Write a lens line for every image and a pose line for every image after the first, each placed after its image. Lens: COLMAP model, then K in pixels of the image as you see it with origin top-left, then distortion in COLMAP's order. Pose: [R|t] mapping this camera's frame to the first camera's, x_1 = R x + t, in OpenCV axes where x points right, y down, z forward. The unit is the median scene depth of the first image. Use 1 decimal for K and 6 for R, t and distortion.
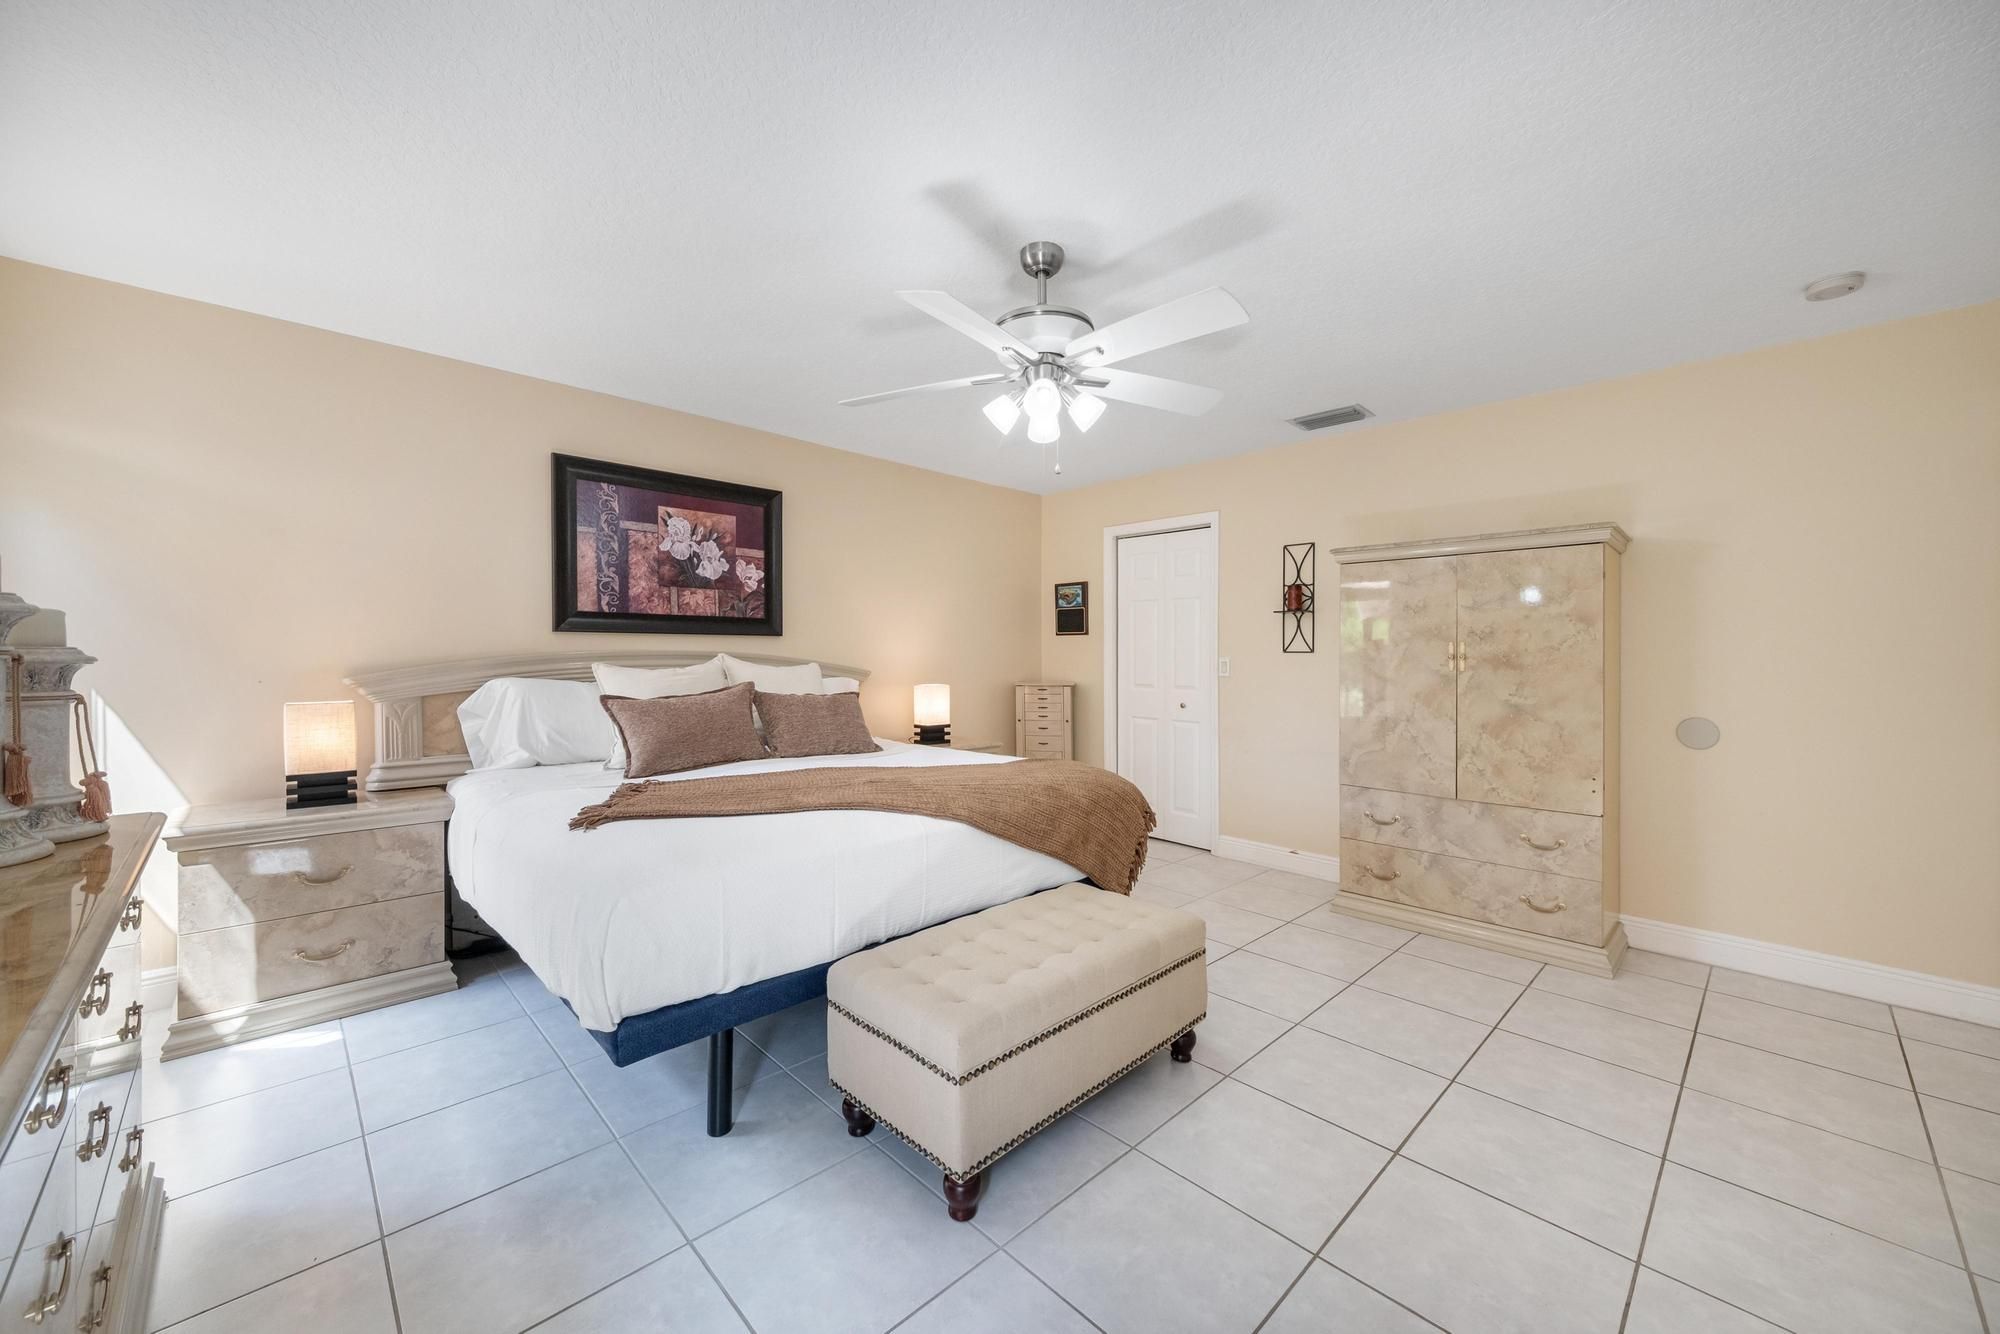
lens RADIAL K [[753.0, 0, 970.6], [0, 753.0, 663.3], [0, 0, 1]] dist [-0.001814, -0.001461]
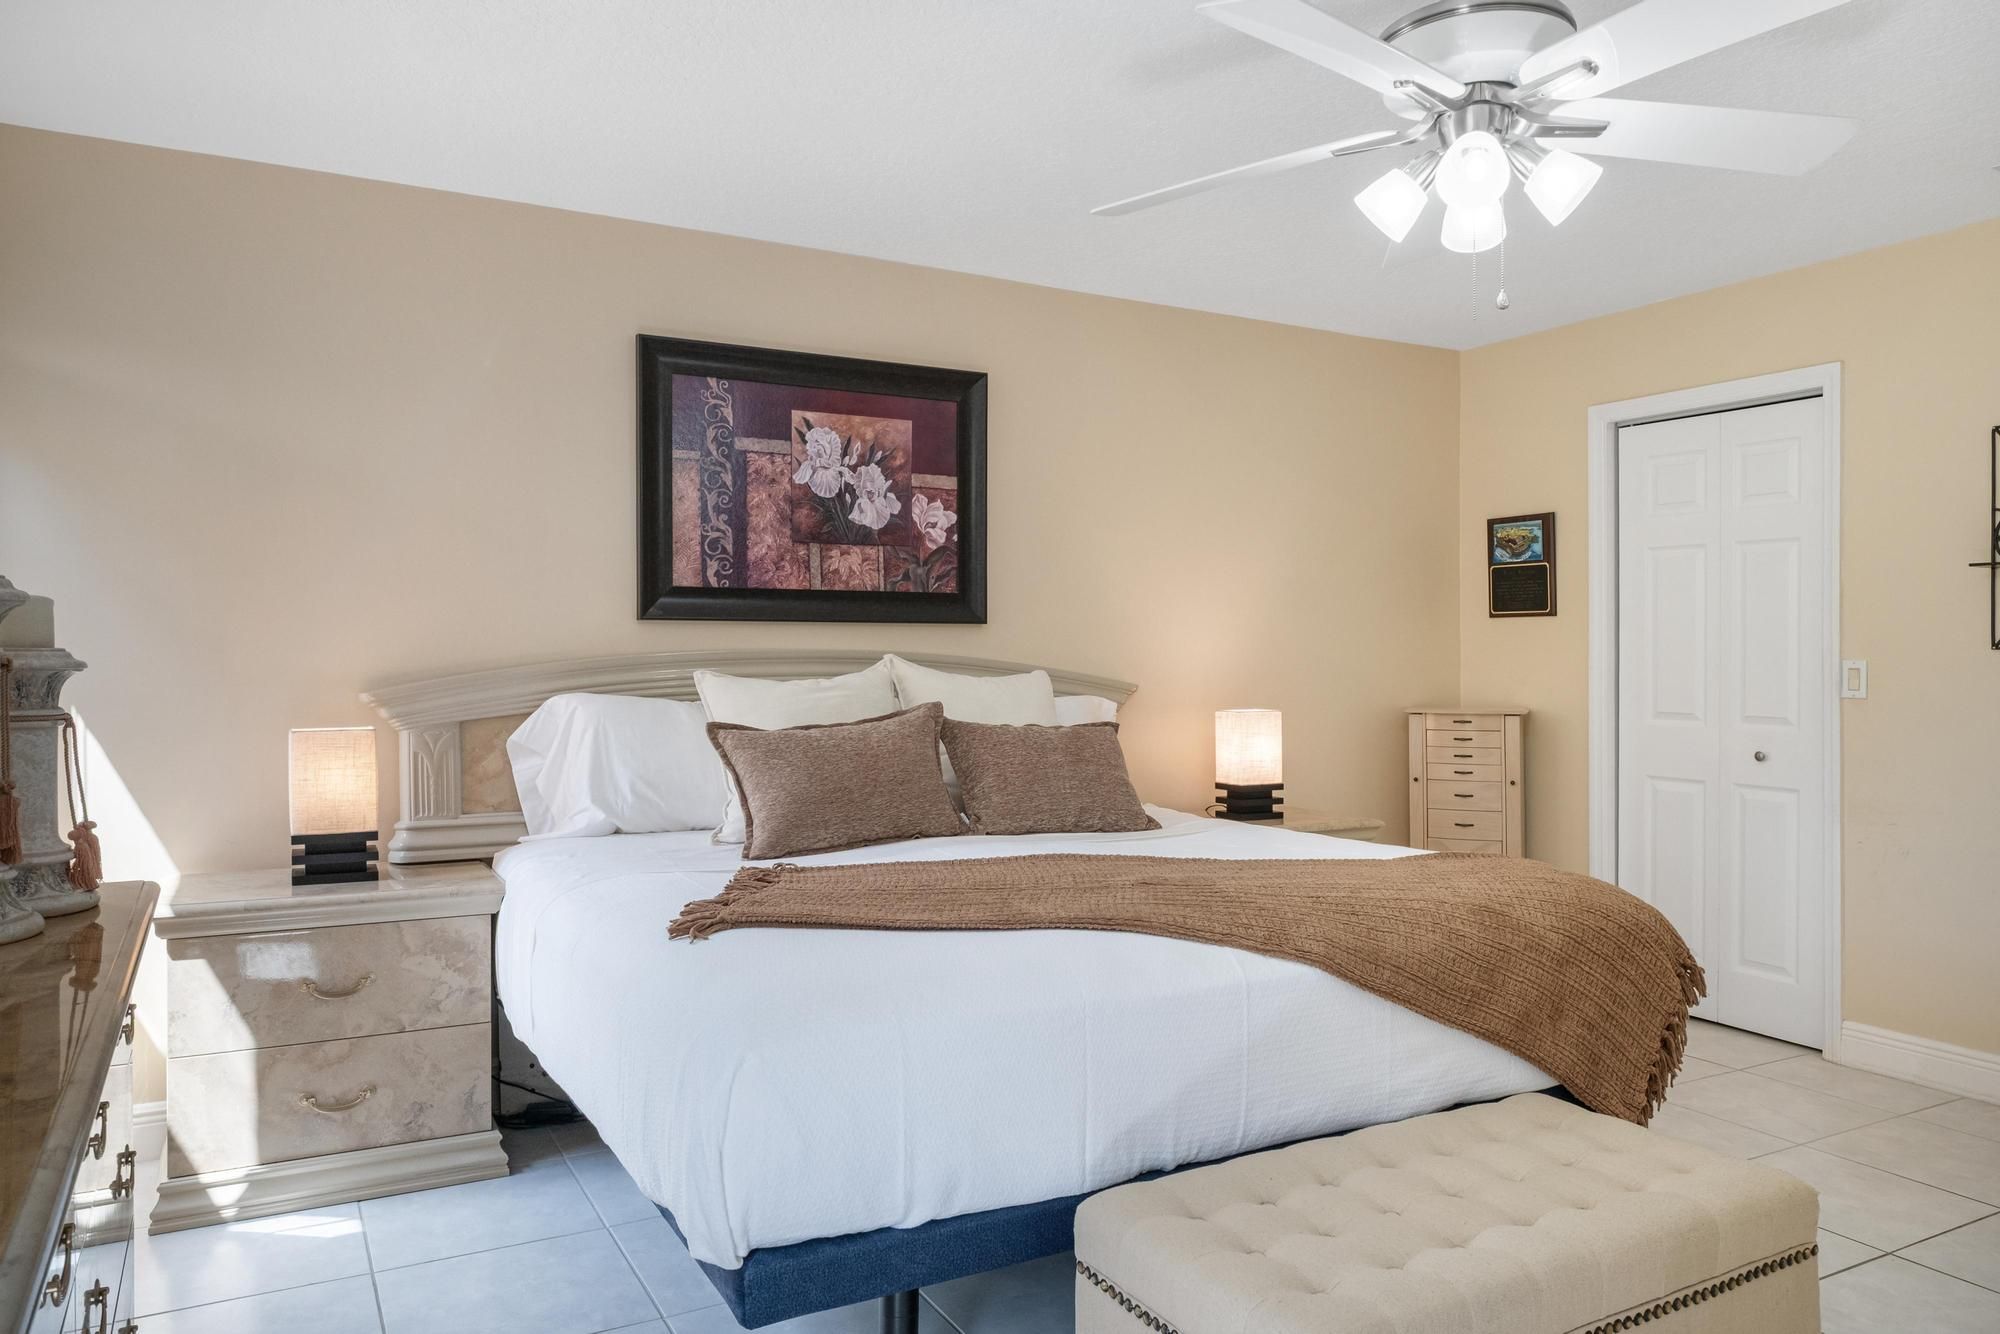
lens RADIAL K [[1371.4, 0, 889.1], [0, 1371.4, 669.4], [0, 0, 1]] dist [-0.002206, -0.014544]
pose [[0.963069, 0.000876, -0.269253, -0.043443], [-0.000993, 0.999999, -0.000299, -0.000913], [0.269252, 0.000555, 0.963070, -0.036638]]
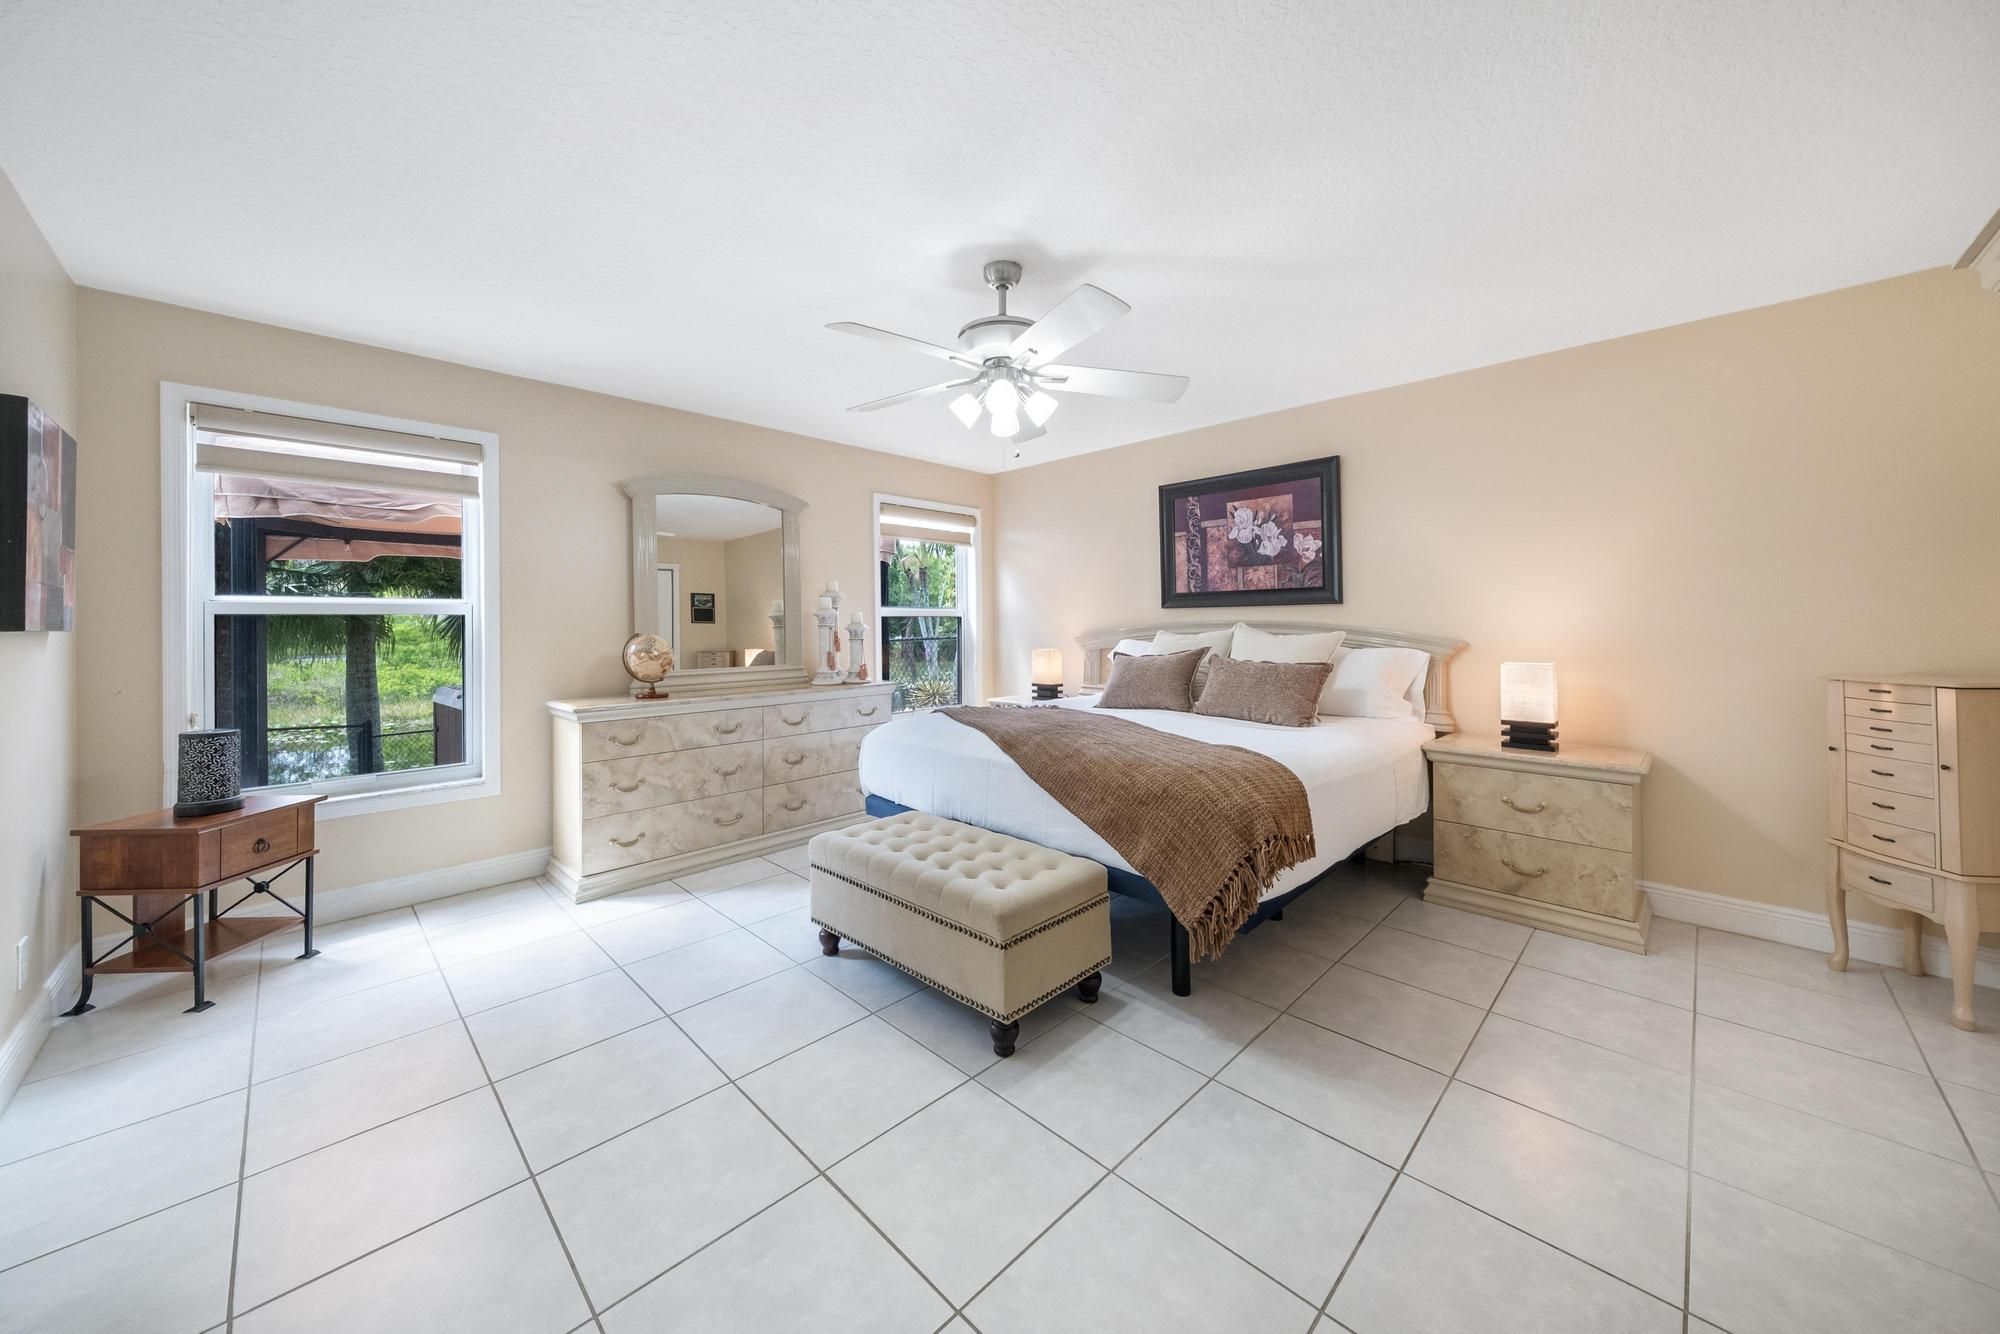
lens RADIAL K [[696.7, 0, 994.5], [0, 696.7, 635.0], [0, 0, 1]] dist [-0.000970, -0.000516]
pose [[0.012949, 0.013935, -0.999819, 0.717807], [0.000781, 0.999902, 0.013946, -0.009213], [0.999916, -0.000961, 0.012937, 0.598372]]
